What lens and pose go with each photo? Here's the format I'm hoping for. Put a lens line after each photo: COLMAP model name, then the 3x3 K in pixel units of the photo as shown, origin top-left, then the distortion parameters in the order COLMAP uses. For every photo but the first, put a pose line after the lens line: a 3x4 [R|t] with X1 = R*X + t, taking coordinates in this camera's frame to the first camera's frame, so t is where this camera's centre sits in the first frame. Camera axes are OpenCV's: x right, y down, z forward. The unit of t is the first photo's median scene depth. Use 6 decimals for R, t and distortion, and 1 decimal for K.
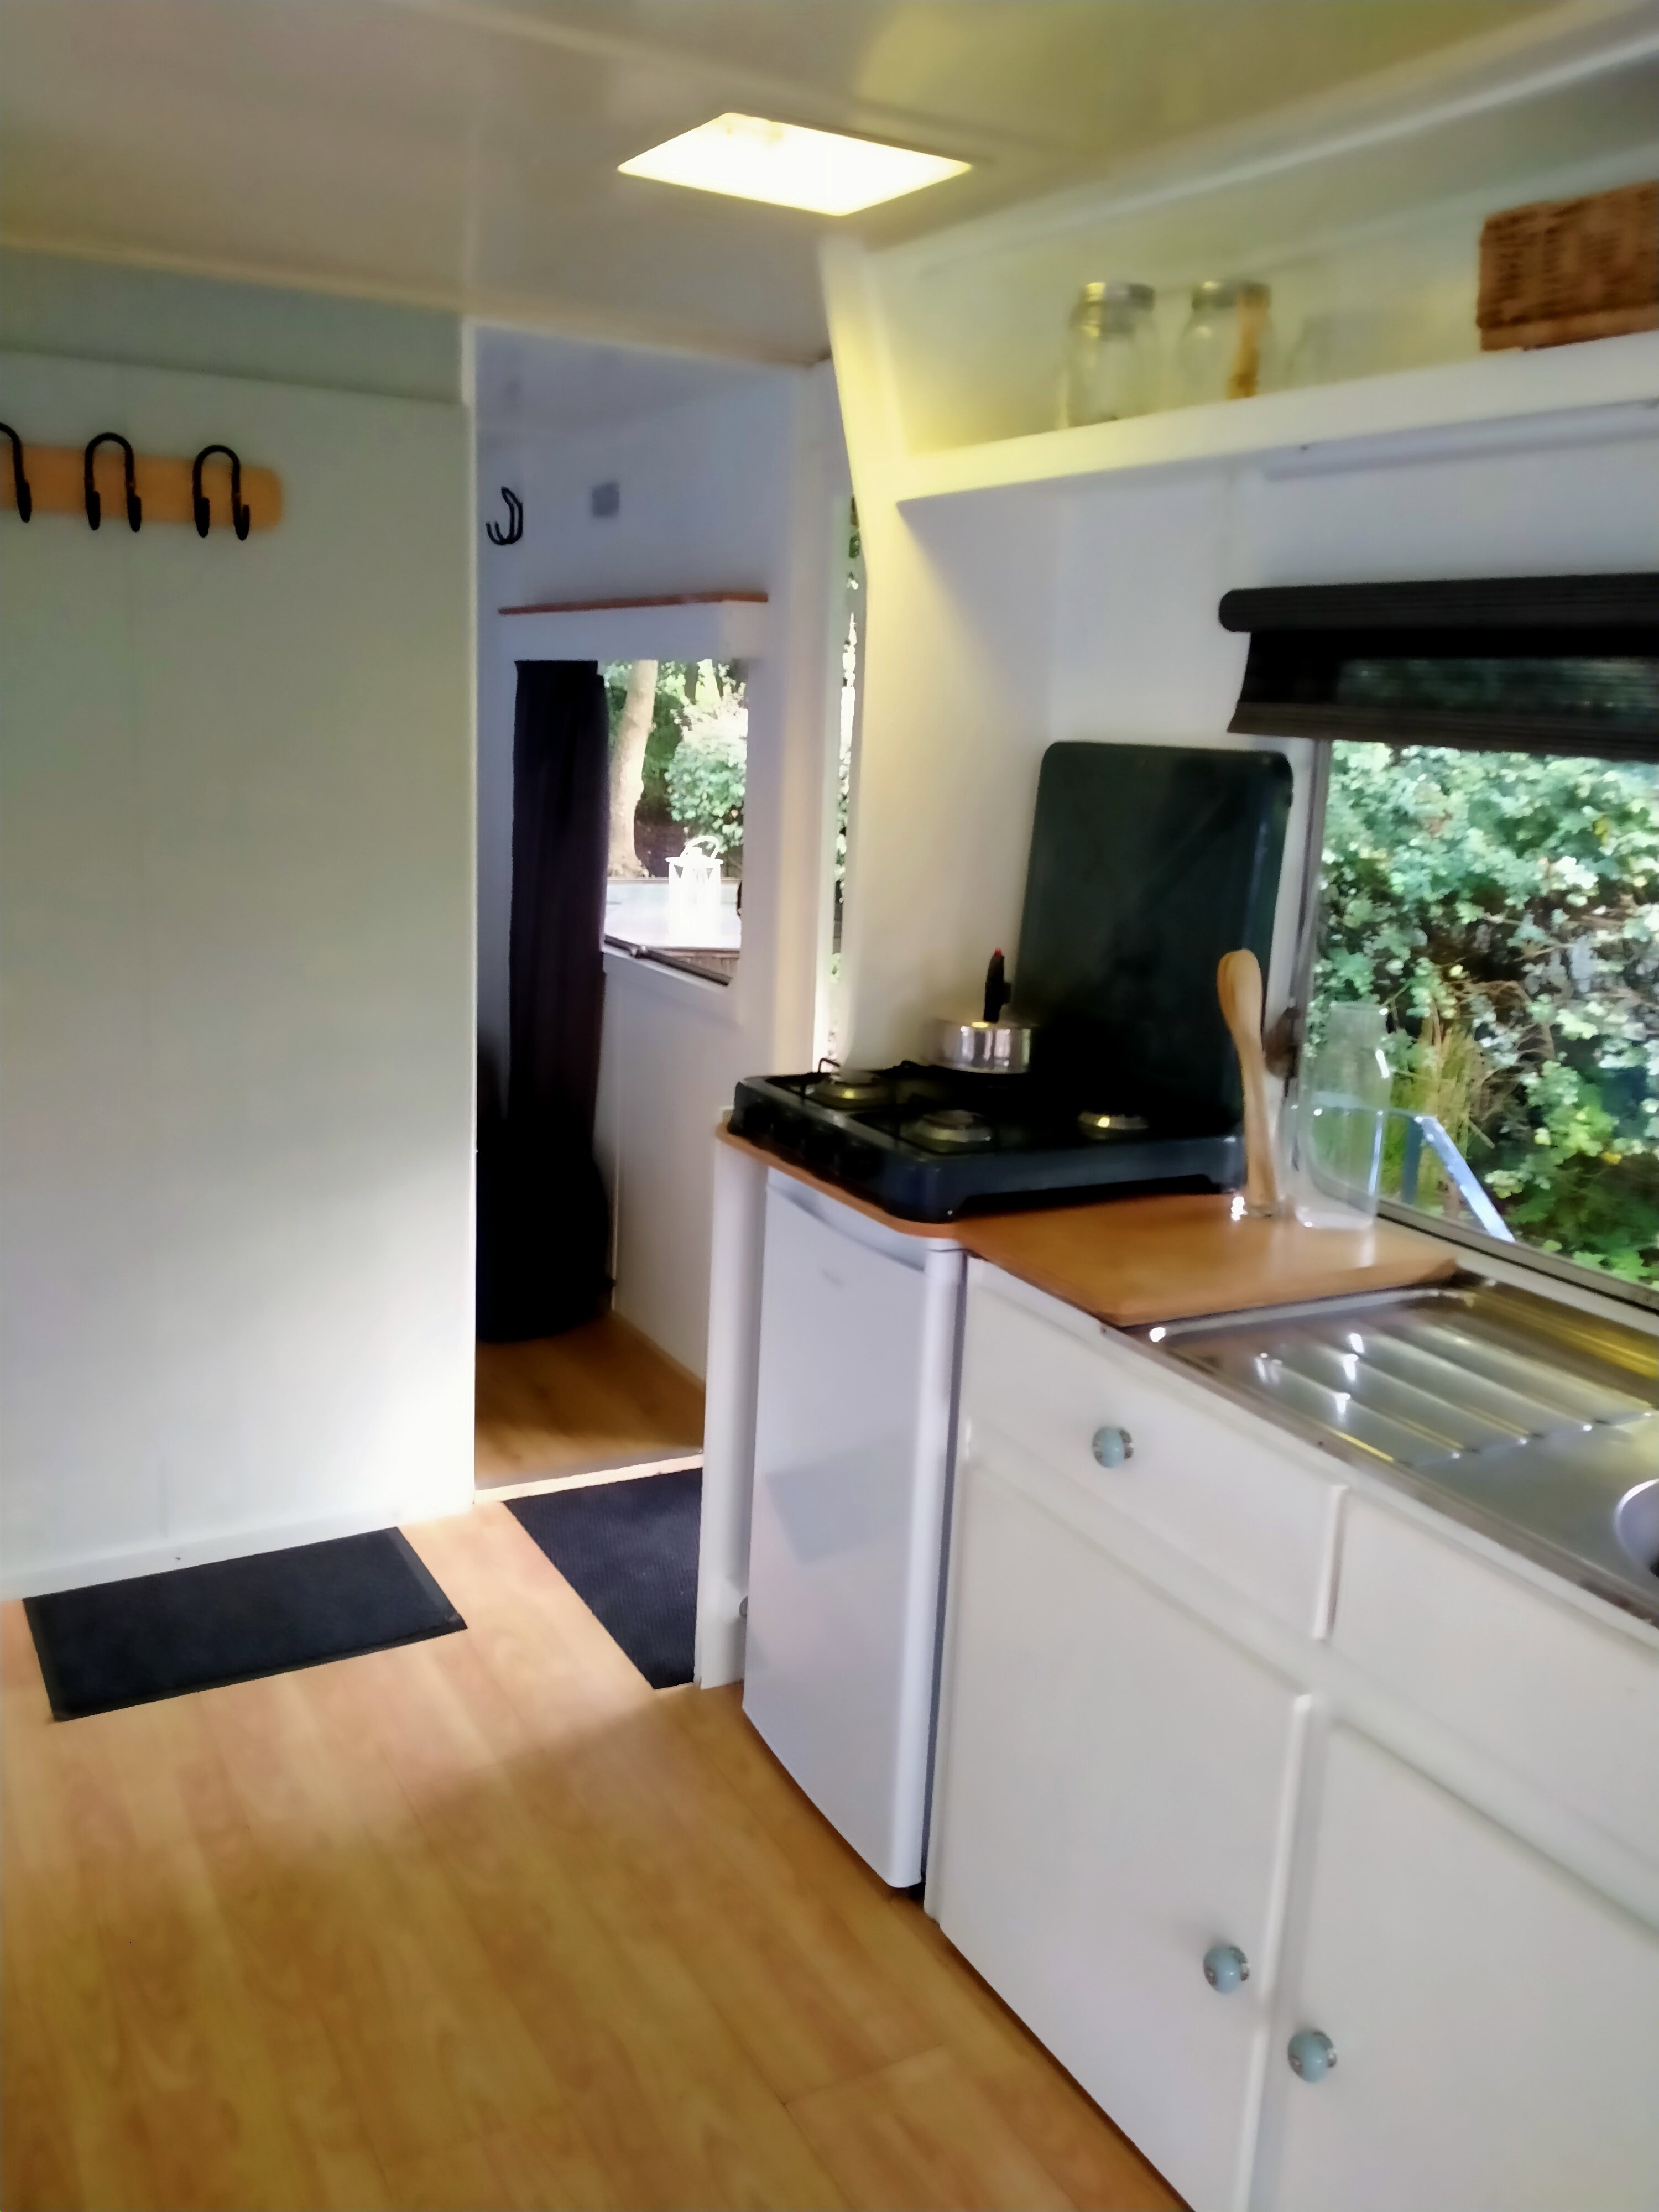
lens RADIAL K [[1840.4, 0, 821.2], [0, 1840.4, 1116.1], [0, 0, 1]] dist [0.070053, -0.138568]
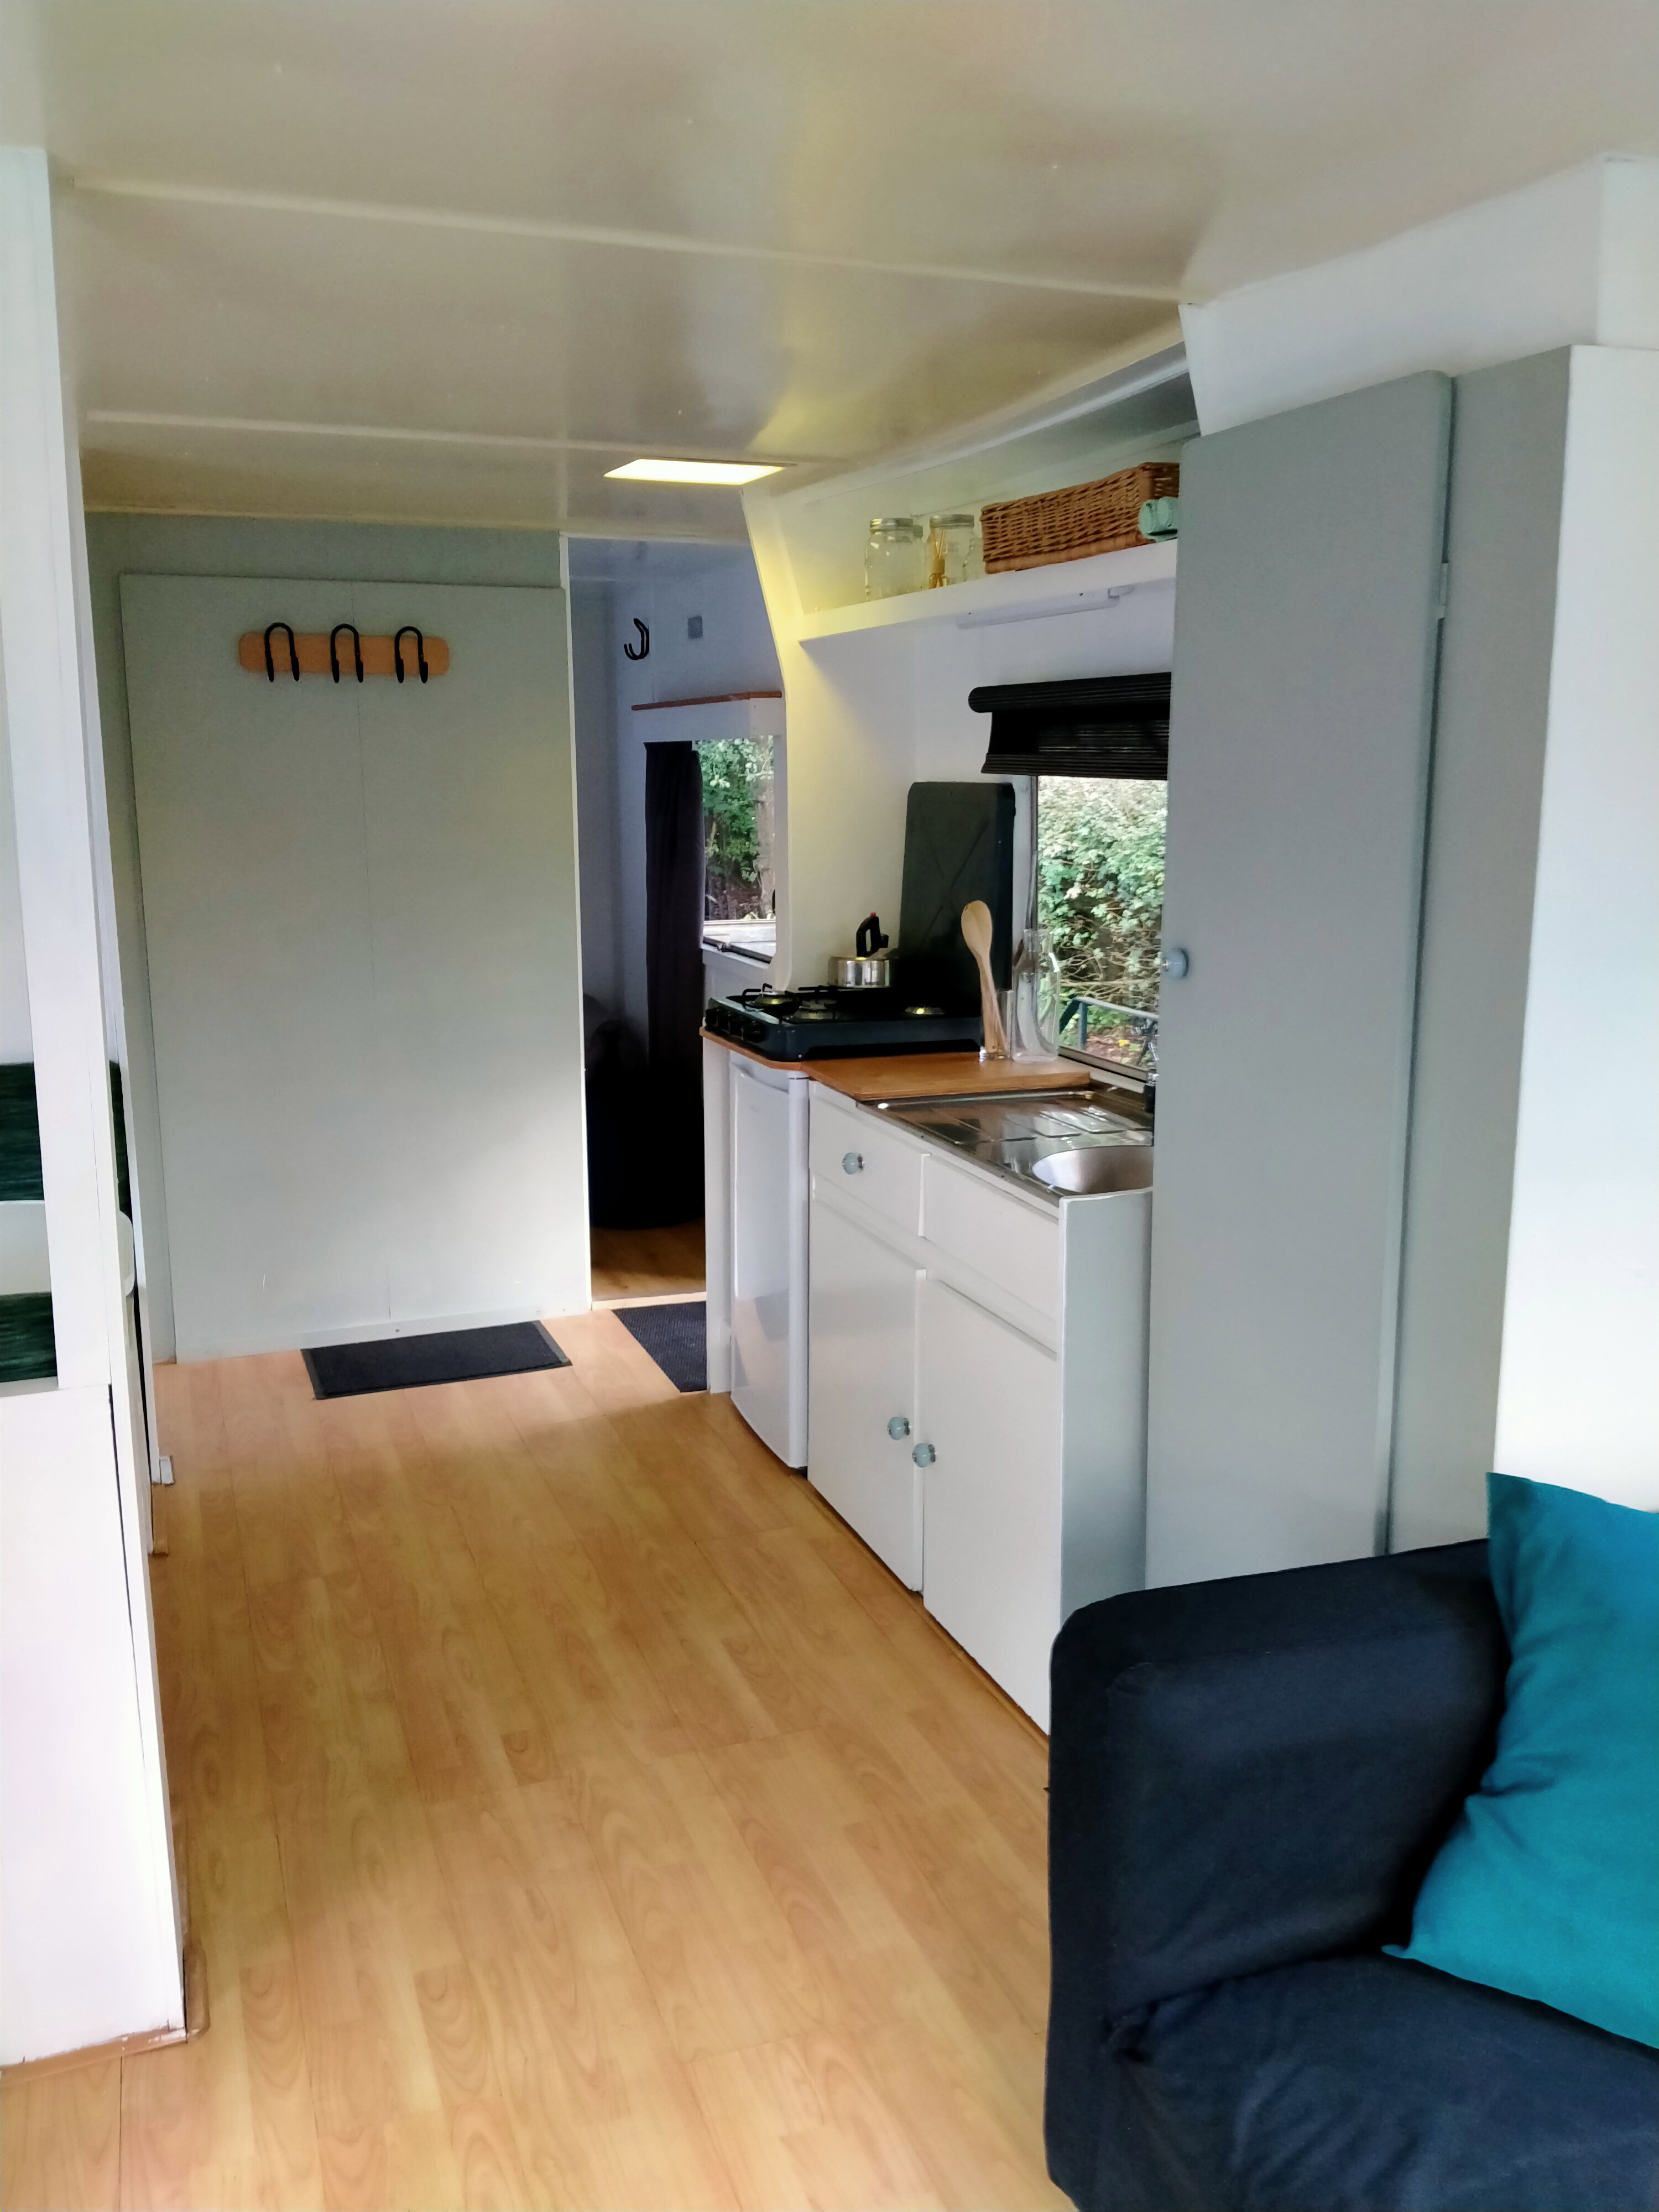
lens RADIAL K [[1840.4, 0, 824.2], [0, 1840.4, 1107.9], [0, 0, 1]] dist [0.070053, -0.138568]
pose [[0.989122, -0.020825, -0.145617, 0.290451], [0.015732, 0.999226, -0.036044, 0.138447], [0.146255, 0.033361, 0.988684, -0.595182]]
